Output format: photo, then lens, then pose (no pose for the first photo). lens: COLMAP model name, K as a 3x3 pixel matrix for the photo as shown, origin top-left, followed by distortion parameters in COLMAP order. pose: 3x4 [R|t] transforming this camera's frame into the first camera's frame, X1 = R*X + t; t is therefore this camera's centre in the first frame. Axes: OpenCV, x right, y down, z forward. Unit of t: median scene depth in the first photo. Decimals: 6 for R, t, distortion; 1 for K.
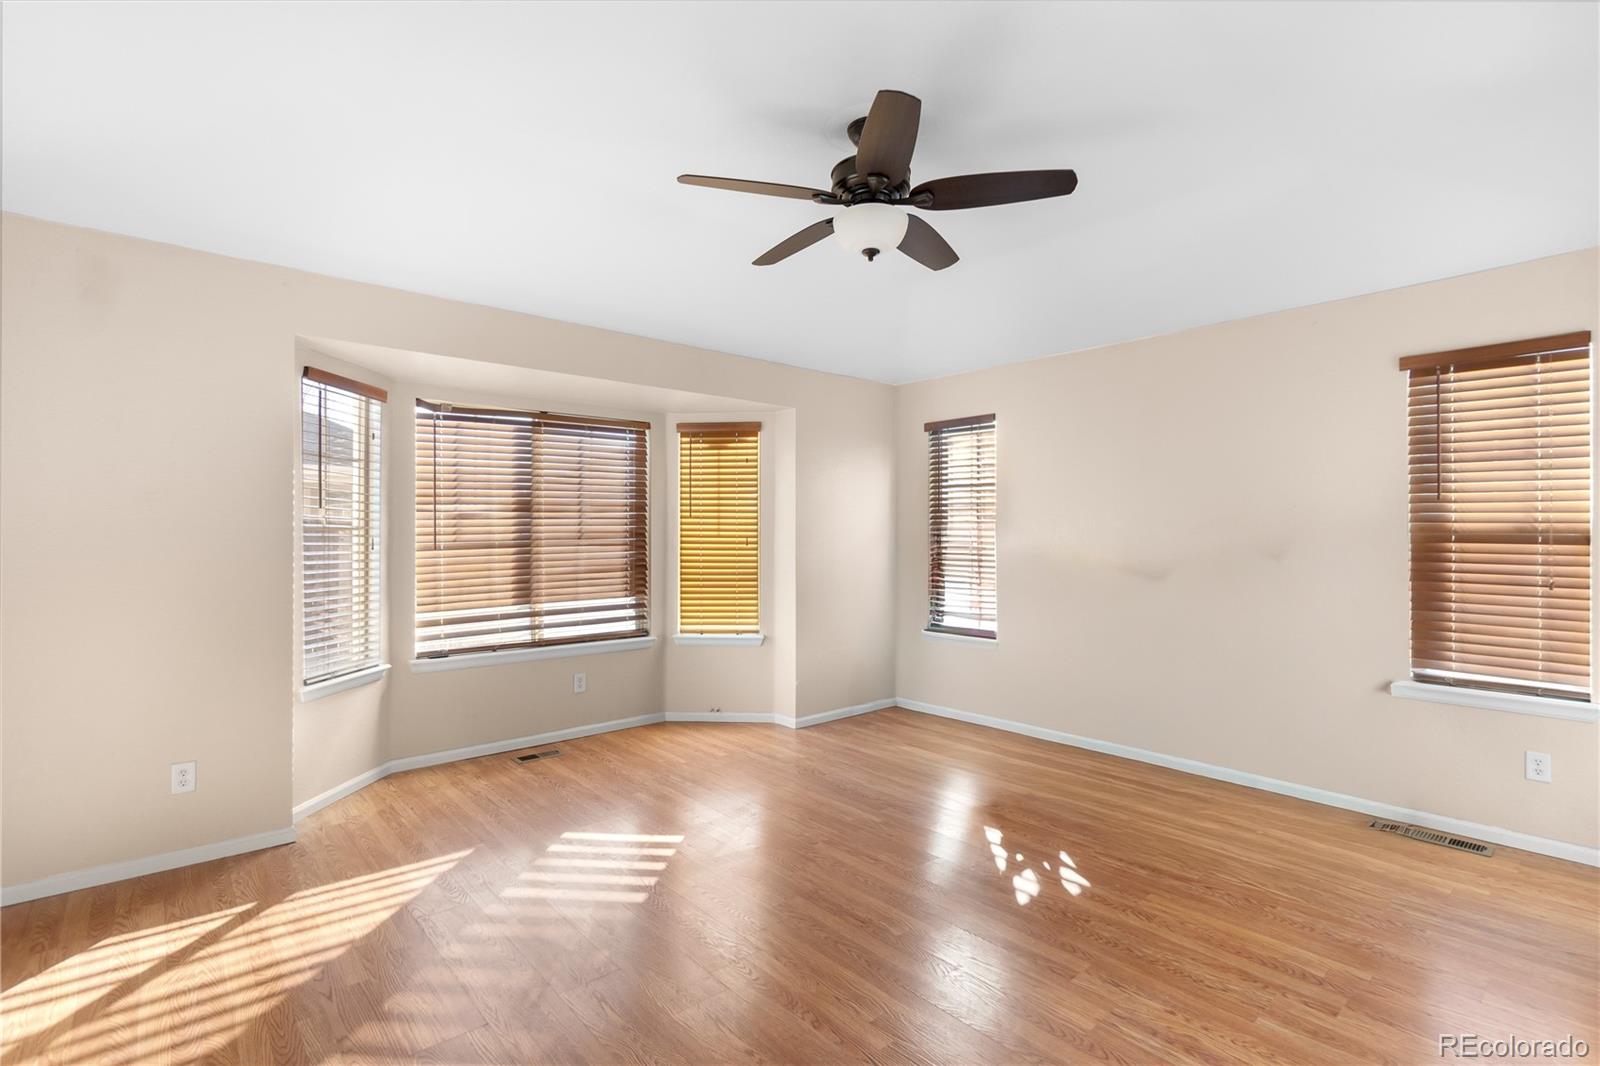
lens RADIAL K [[722.2, 0, 777.0], [0, 722.2, 529.7], [0, 0, 1]] dist [0.000953, 0.000352]
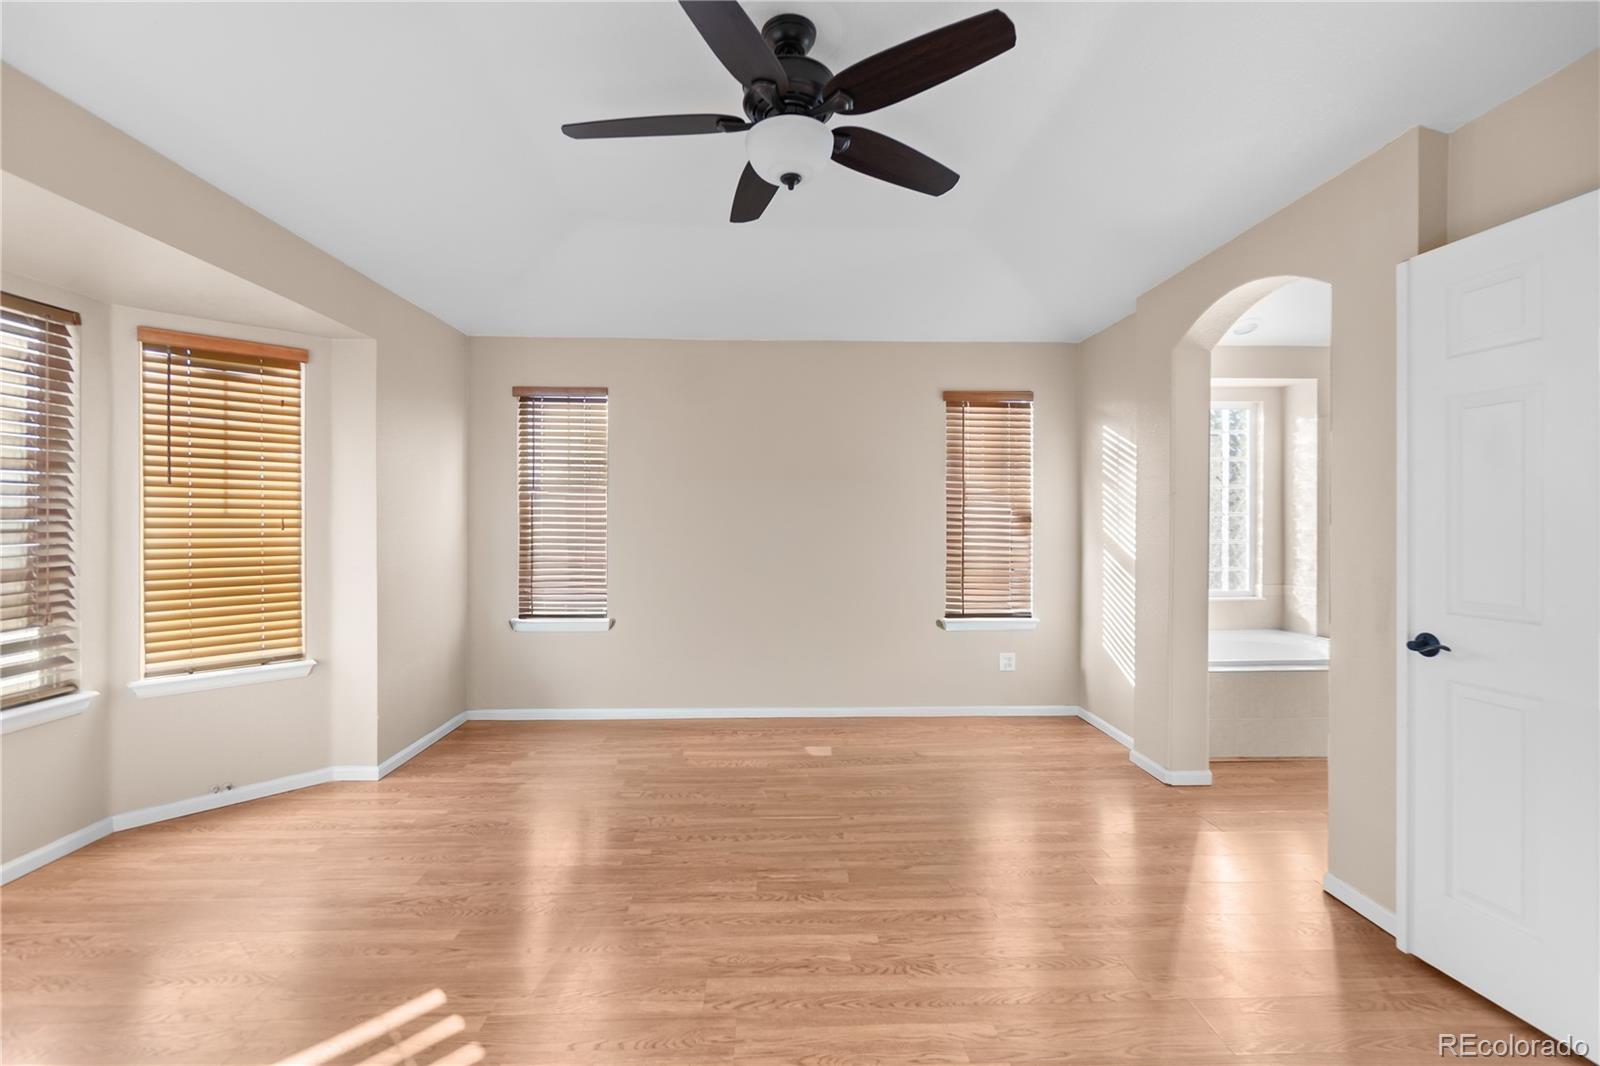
lens RADIAL K [[690.4, 0, 794.8], [0, 690.4, 521.4], [0, 0, 1]] dist [-0.003503, 0.000513]
pose [[0.636662, -0.002305, 0.771140, -0.236374], [-0.007049, 0.999936, 0.008809, 0.005159], [-0.771111, -0.011044, 0.636605, 0.229121]]
